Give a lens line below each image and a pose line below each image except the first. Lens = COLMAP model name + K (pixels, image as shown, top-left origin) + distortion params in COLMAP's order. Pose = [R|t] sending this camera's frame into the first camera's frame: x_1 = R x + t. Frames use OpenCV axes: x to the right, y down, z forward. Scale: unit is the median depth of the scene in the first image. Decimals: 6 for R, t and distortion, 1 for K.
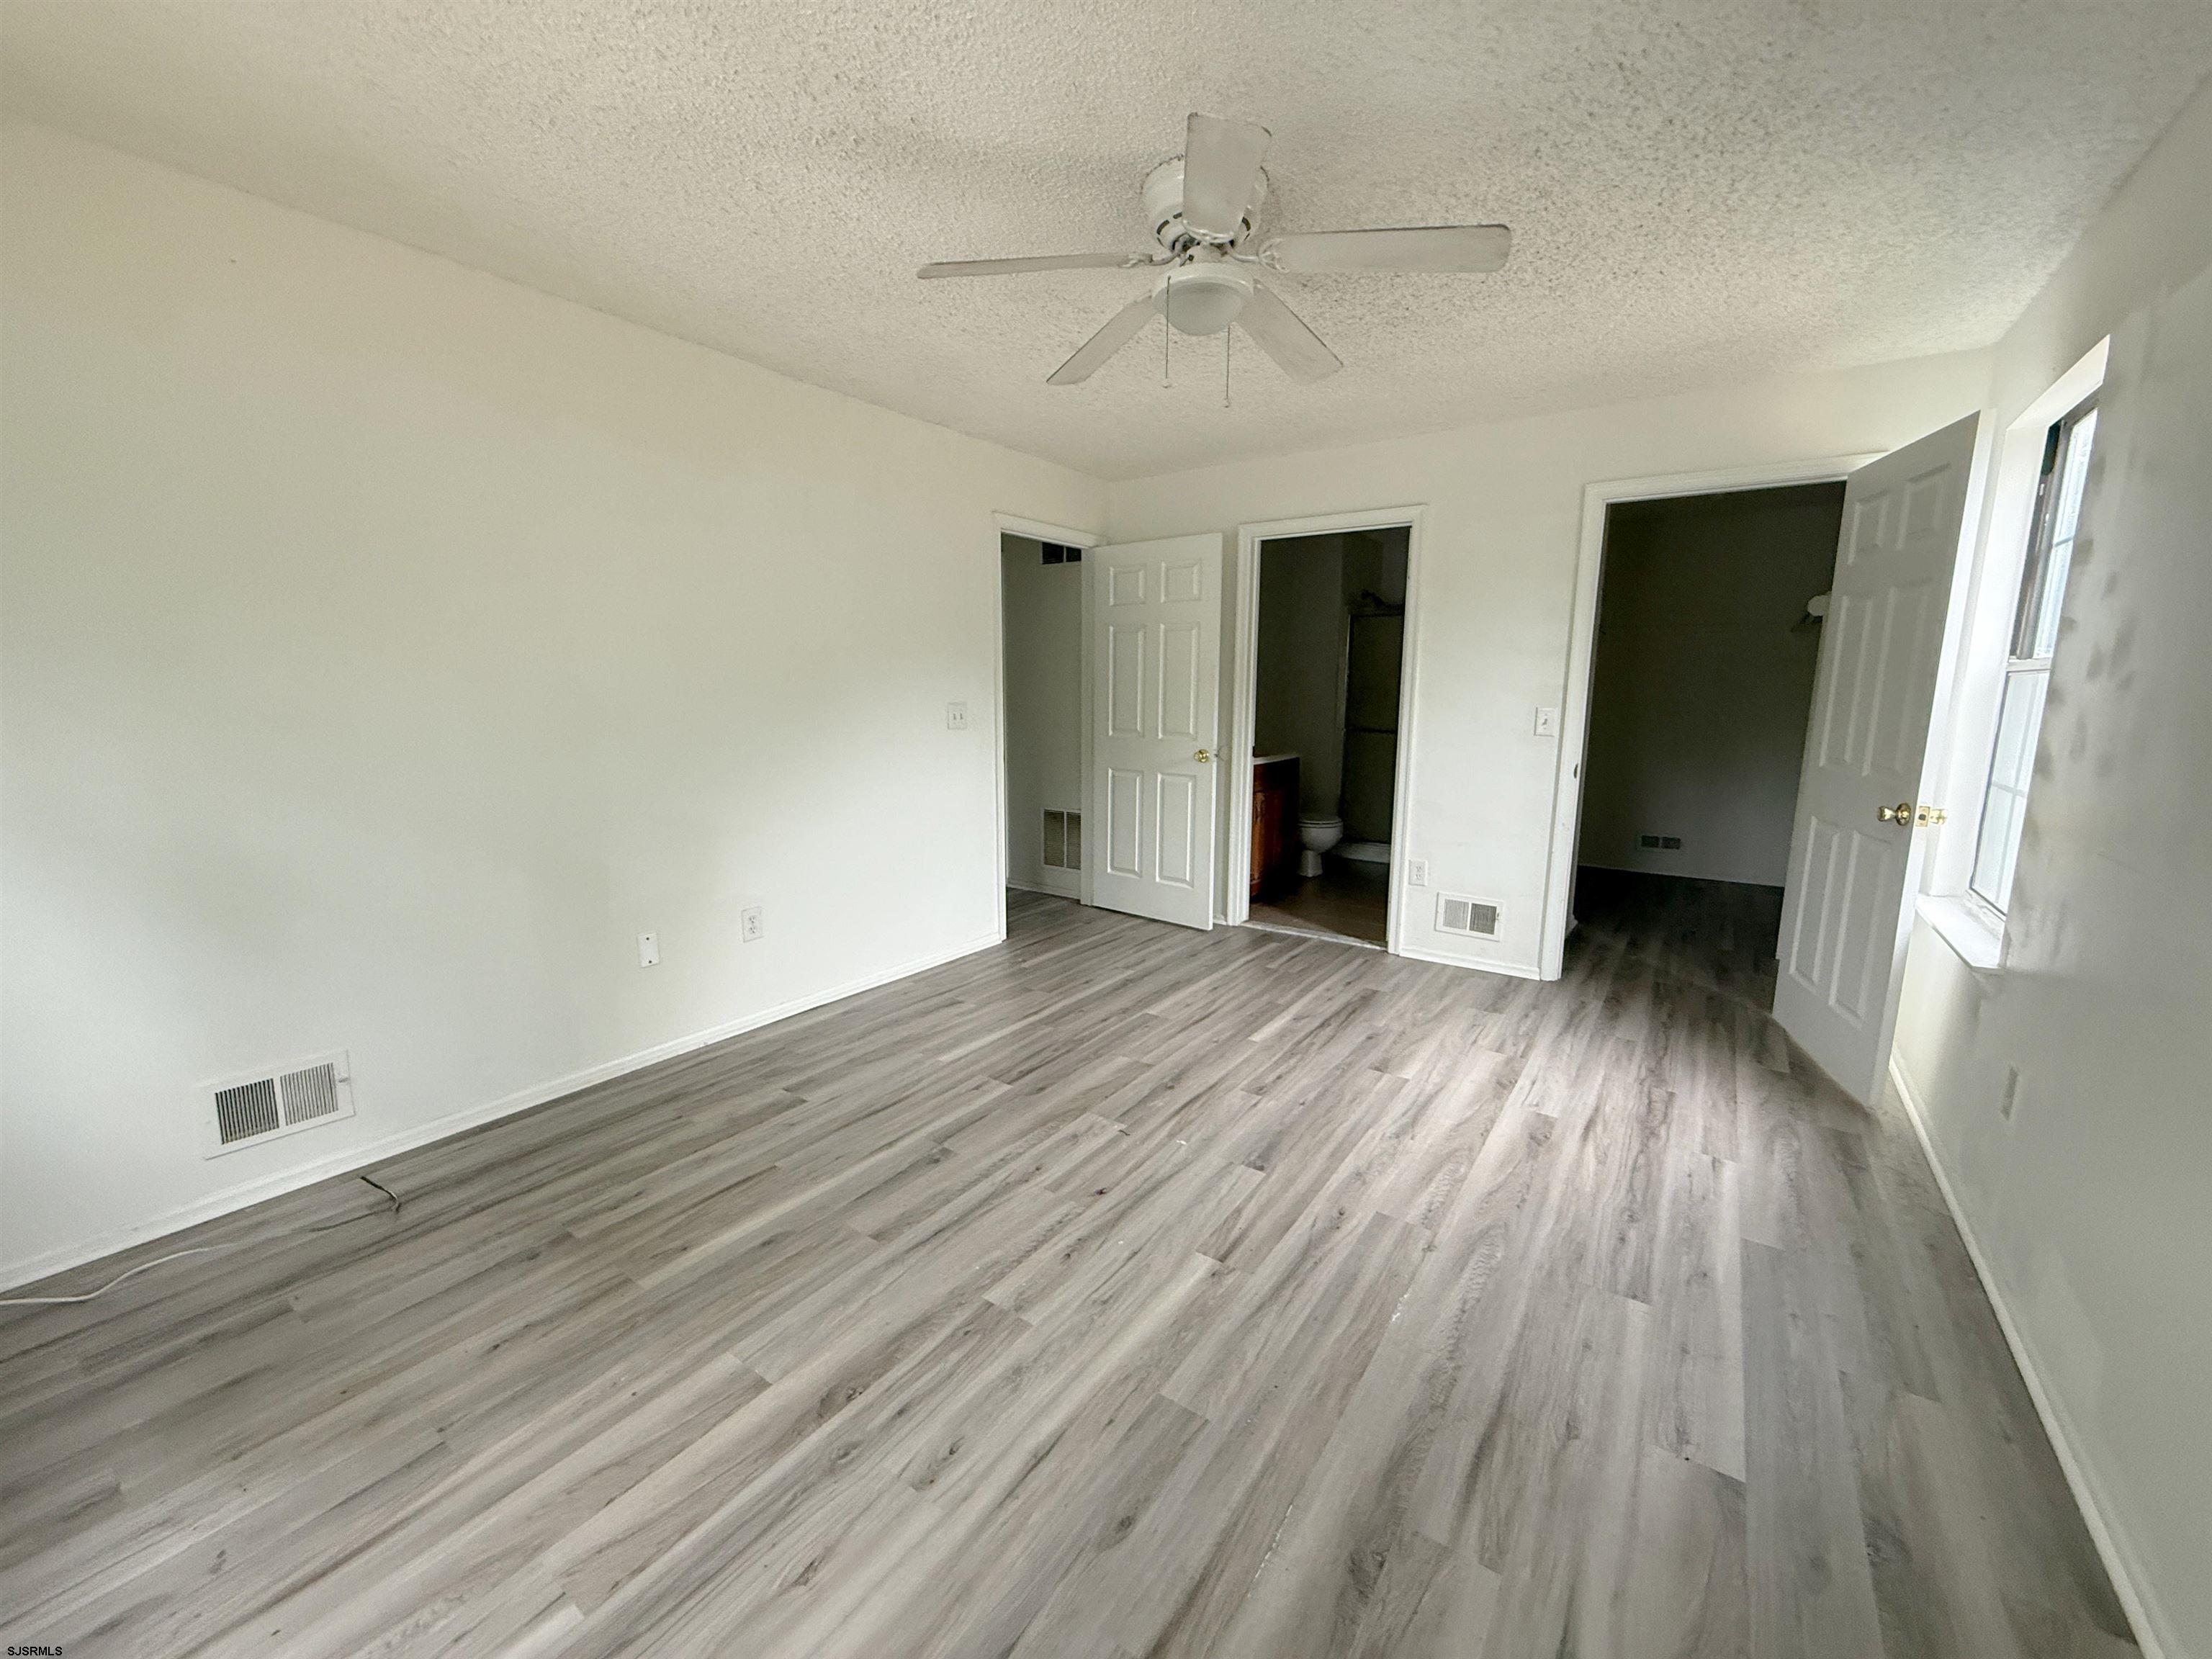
lens RADIAL K [[890.4, 0, 1094.7], [0, 890.4, 824.3], [0, 0, 1]] dist [0.000763, 0.000031]
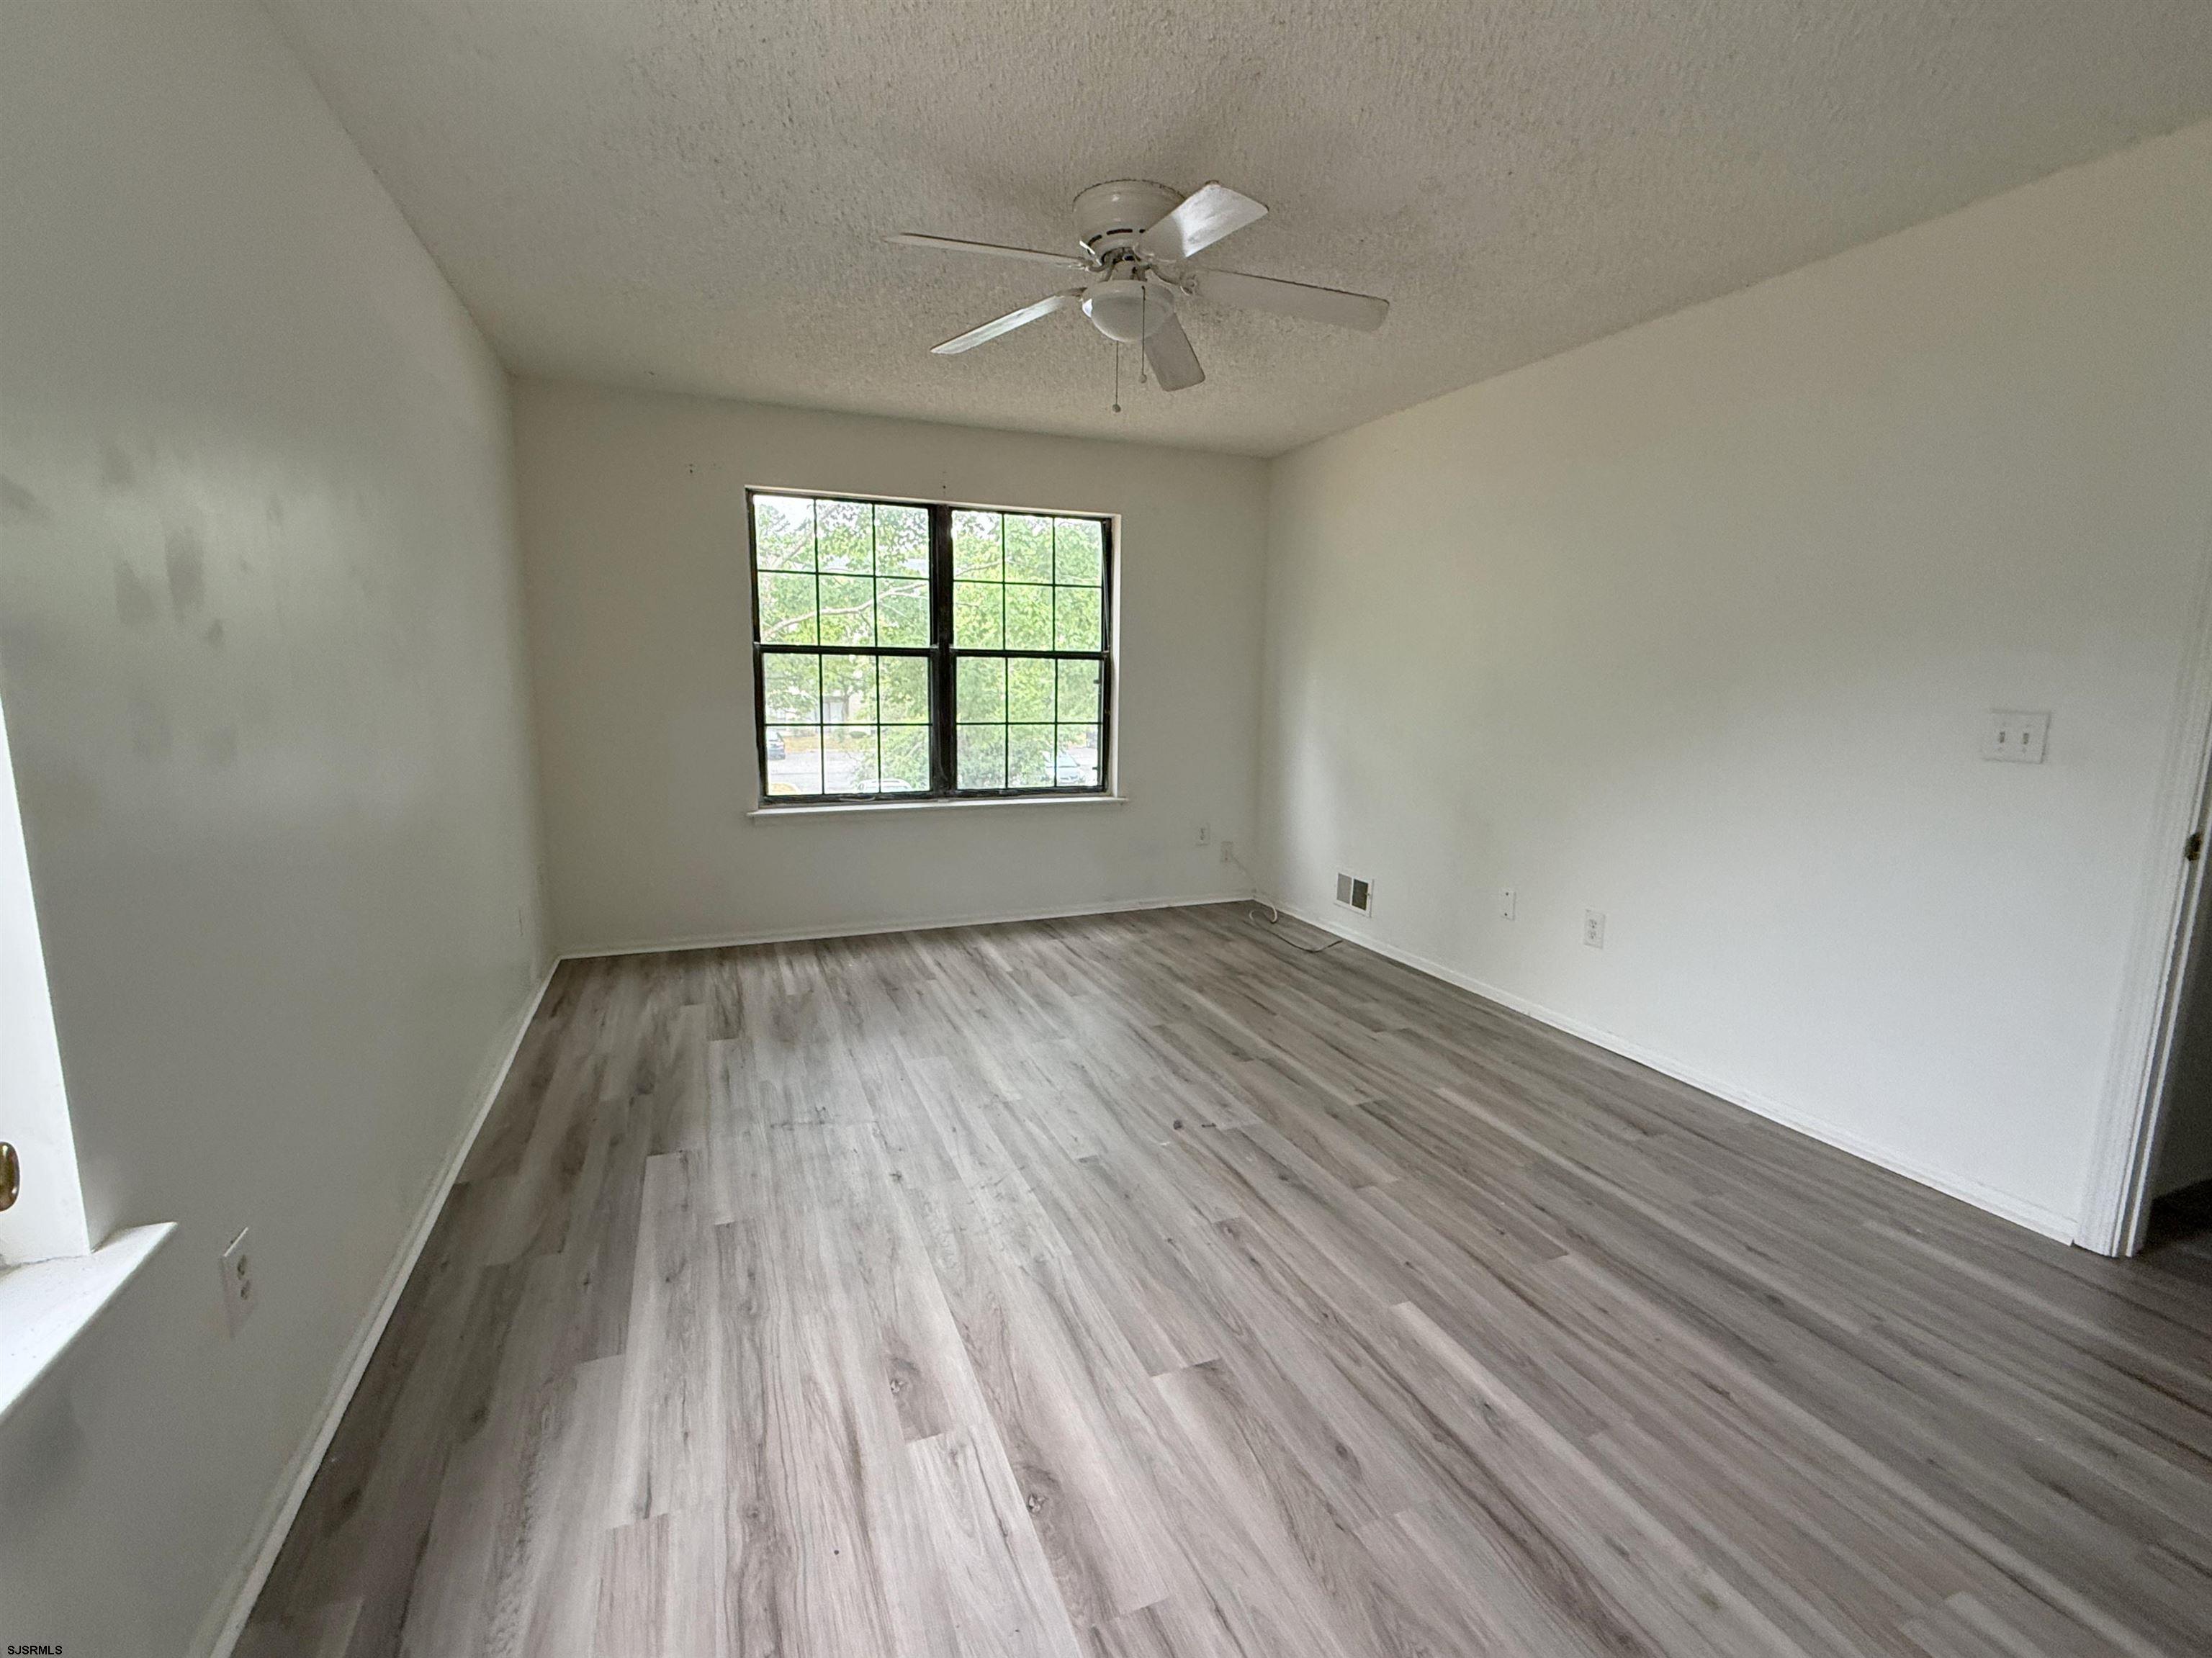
lens RADIAL K [[959.4, 0, 1099.7], [0, 959.4, 824.1], [0, 0, 1]] dist [0.000698, 0.000049]
pose [[-0.538436, 0.120237, -0.834044, 0.779432], [-0.146252, 0.961412, 0.233016, -0.165311], [0.829878, 0.247445, -0.500074, 1.122069]]
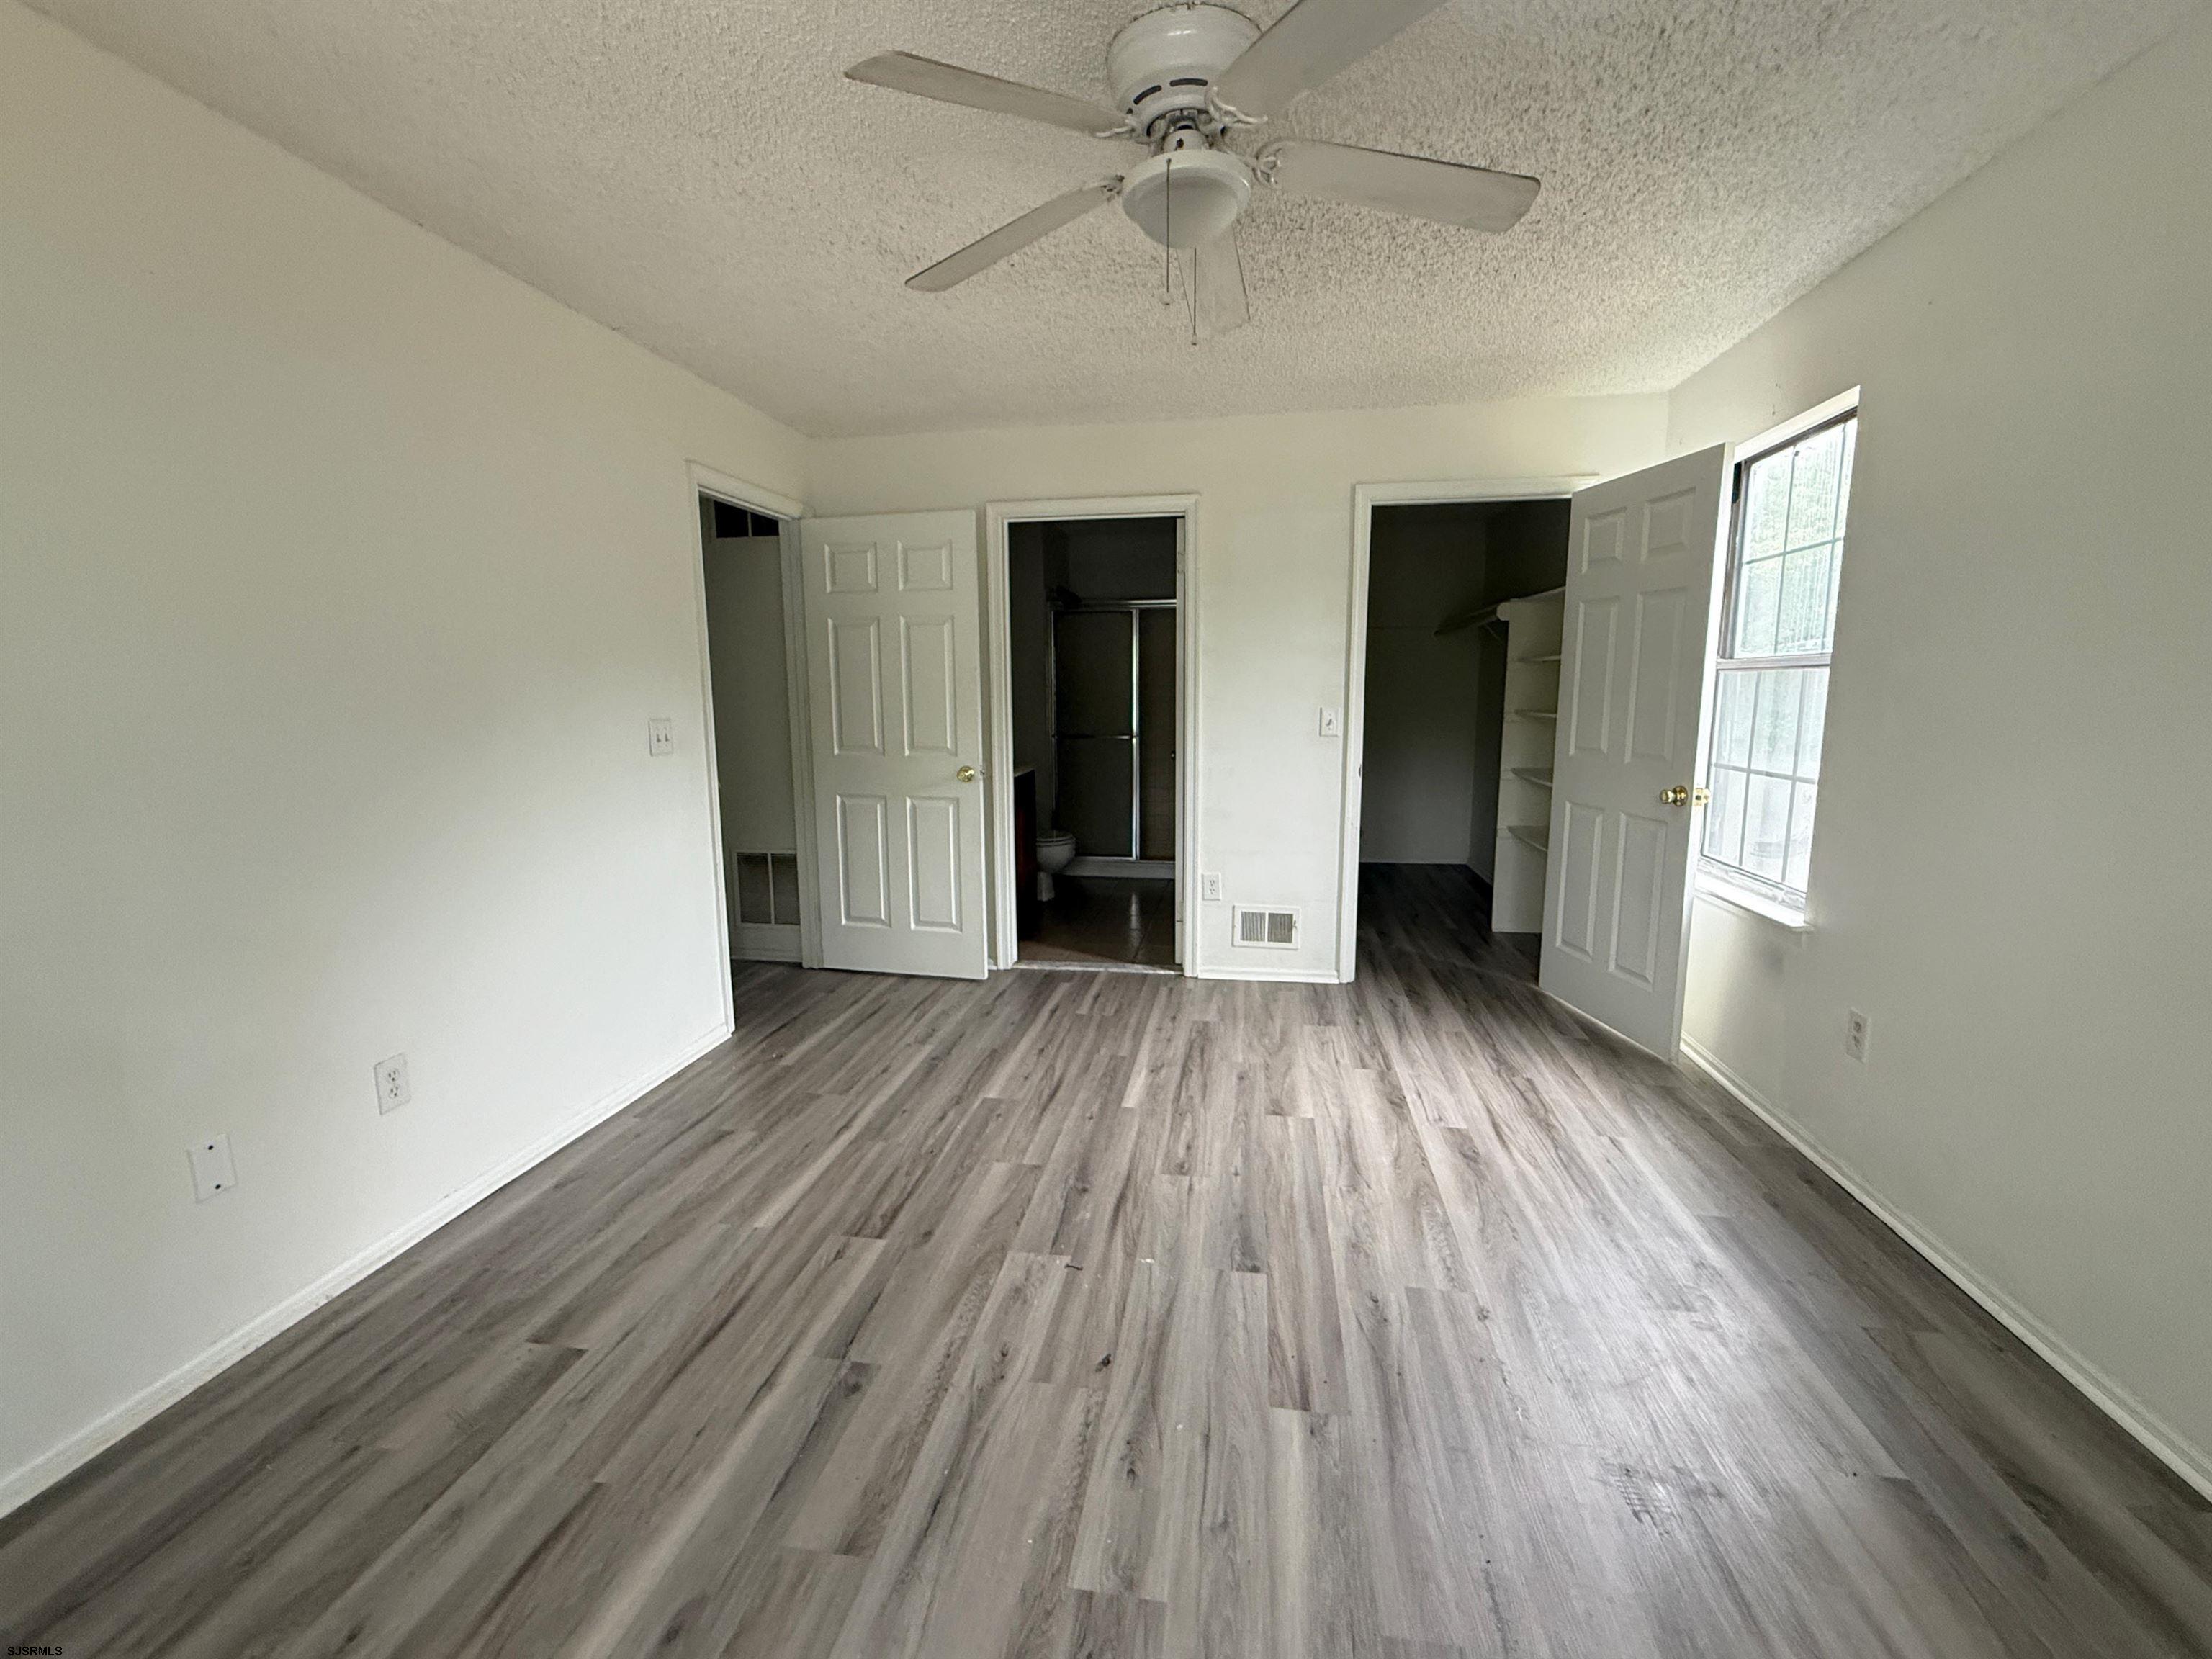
lens RADIAL K [[959.4, 0, 1099.7], [0, 959.4, 824.6], [0, 0, 1]] dist [0.000698, 0.000049]
pose [[0.898446, -0.074745, 0.432675, -0.233059], [0.081104, 0.996698, 0.003768, -0.032725], [-0.431528, 0.031706, 0.901542, 0.187837]]
